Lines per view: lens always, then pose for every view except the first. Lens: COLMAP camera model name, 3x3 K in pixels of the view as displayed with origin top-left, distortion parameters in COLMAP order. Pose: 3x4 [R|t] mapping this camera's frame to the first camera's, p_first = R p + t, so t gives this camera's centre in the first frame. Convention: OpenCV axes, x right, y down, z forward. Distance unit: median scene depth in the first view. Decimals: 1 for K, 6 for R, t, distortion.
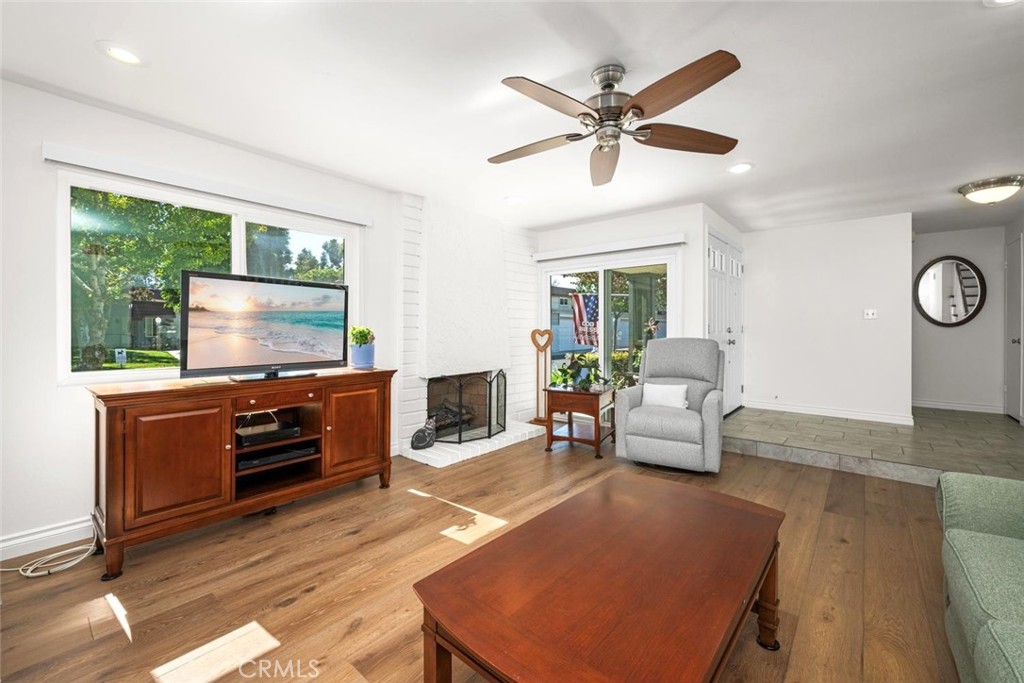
lens RADIAL K [[418.7, 0, 511.8], [0, 418.7, 324.6], [0, 0, 1]] dist [0.000337, 0.000065]
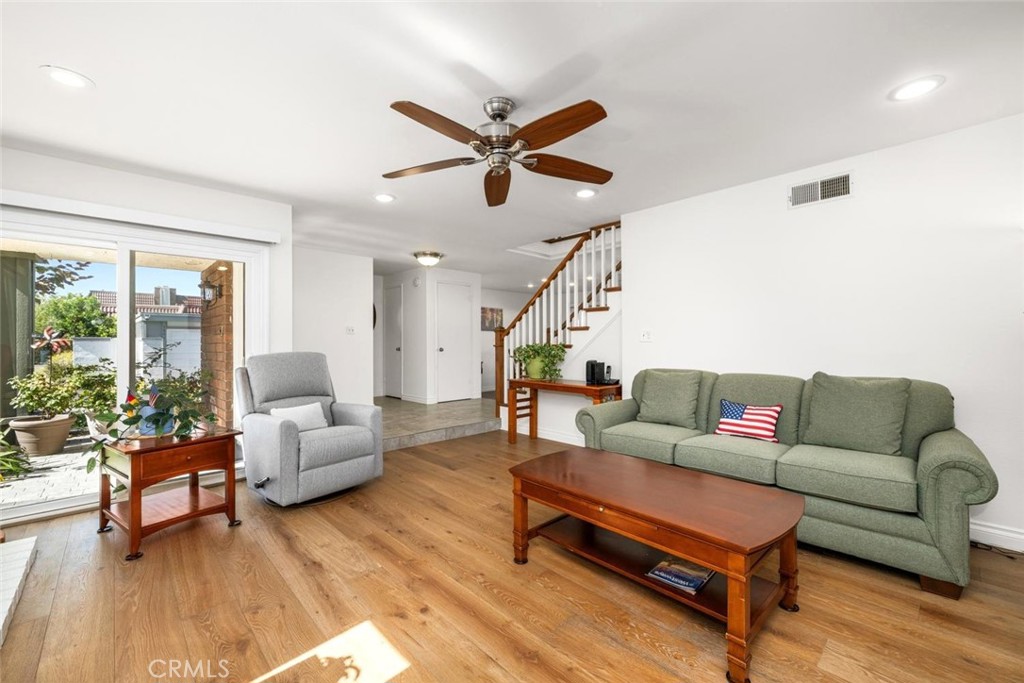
lens RADIAL K [[419.3, 0, 508.8], [0, 419.3, 344.2], [0, 0, 1]] dist [0.000965, 0.000338]
pose [[0.116251, -0.004347, 0.993210, -0.571404], [-0.000333, 0.999990, 0.004416, 0.013578], [-0.993220, -0.000844, 0.116248, 0.595559]]
